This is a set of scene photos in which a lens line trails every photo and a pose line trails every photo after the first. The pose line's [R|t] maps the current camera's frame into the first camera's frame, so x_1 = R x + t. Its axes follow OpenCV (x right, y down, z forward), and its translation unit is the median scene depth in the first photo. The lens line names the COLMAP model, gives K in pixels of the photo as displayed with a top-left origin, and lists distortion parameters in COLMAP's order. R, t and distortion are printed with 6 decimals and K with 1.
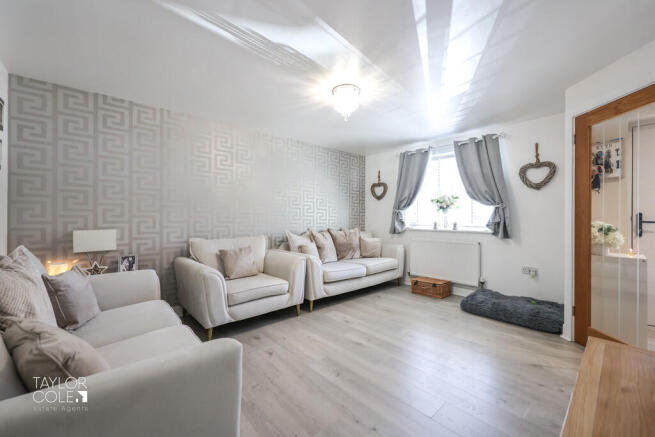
lens RADIAL K [[265.1, 0, 323.3], [0, 265.1, 218.3], [0, 0, 1]] dist [-0.001517, -0.000344]
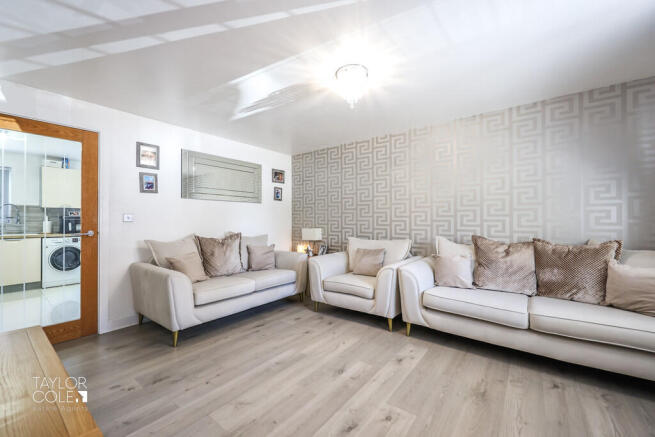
lens RADIAL K [[265.1, 0, 323.3], [0, 265.1, 218.3], [0, 0, 1]] dist [-0.001517, -0.000344]
pose [[0.181713, -0.015970, -0.983222, 0.846051], [0.000568, 0.999870, -0.016135, 0.004380], [0.983351, 0.002373, 0.181698, 0.704362]]
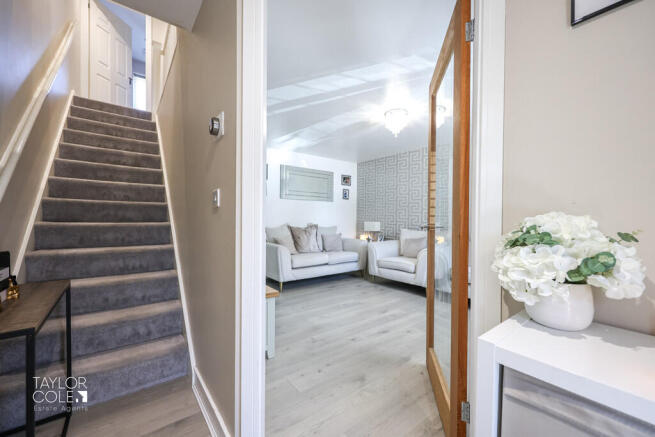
lens RADIAL K [[265.1, 0, 323.3], [0, 265.1, 218.3], [0, 0, 1]] dist [-0.001517, -0.000344]
pose [[-0.072183, -0.002243, -0.997389, 1.281707], [-0.014134, 0.999899, -0.001226, 0.022404], [0.997291, 0.014009, -0.072208, 0.703441]]
